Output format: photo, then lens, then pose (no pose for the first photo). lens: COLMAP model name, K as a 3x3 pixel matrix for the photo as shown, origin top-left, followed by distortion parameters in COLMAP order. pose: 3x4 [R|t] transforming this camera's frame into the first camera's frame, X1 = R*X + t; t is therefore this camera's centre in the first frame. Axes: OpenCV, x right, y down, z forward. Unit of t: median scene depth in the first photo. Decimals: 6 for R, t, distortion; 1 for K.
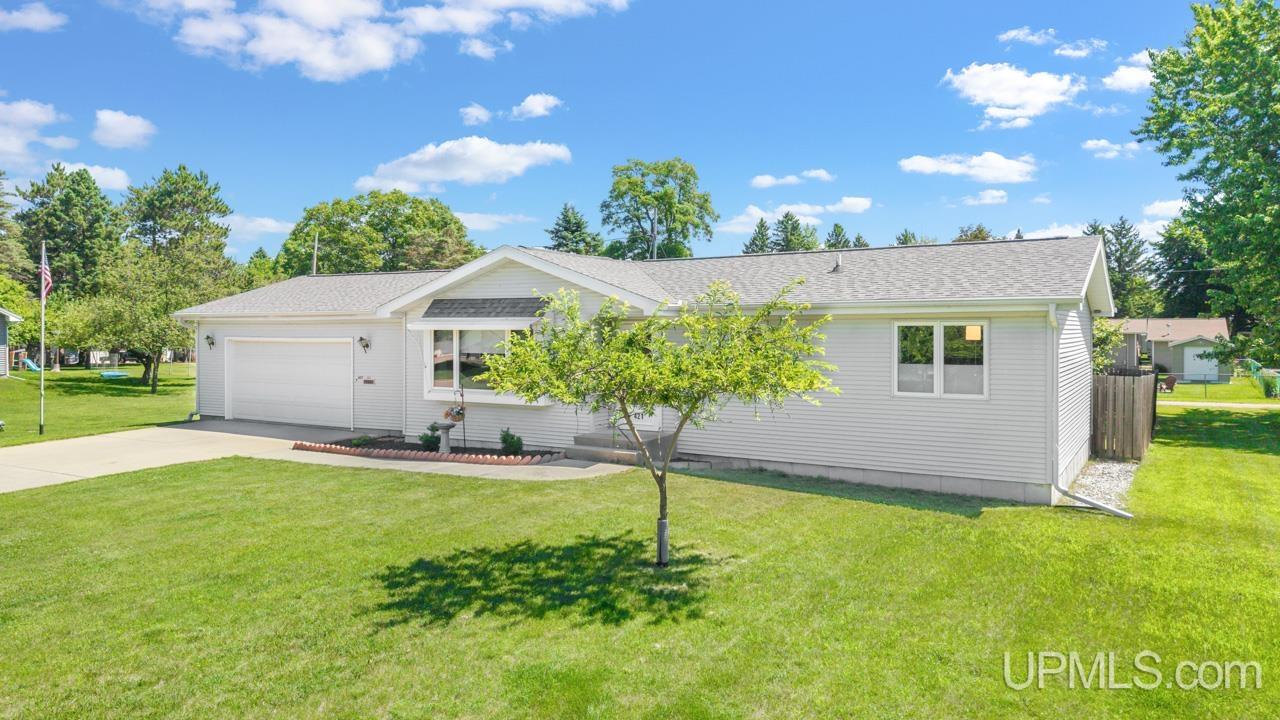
lens RADIAL K [[961.4, 0, 640.0], [0, 961.4, 360.0], [0, 0, 1]] dist [0.004737, 0.000350]
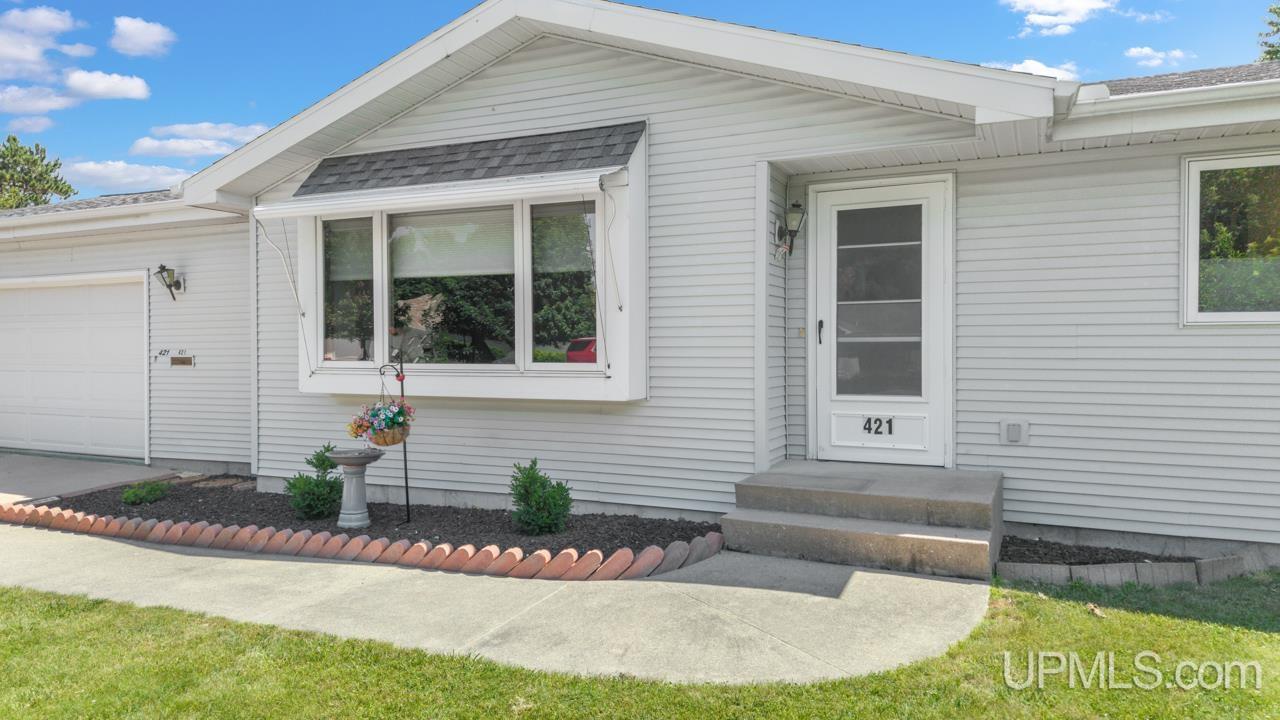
lens RADIAL K [[857.8, 0, 646.2], [0, 857.8, 381.2], [0, 0, 1]] dist [0.035545, -0.002018]
pose [[0.990260, -0.002734, 0.139201, -0.130441], [0.002403, 0.999994, 0.002546, 0.036562], [-0.139207, -0.002187, 0.990261, 0.620260]]
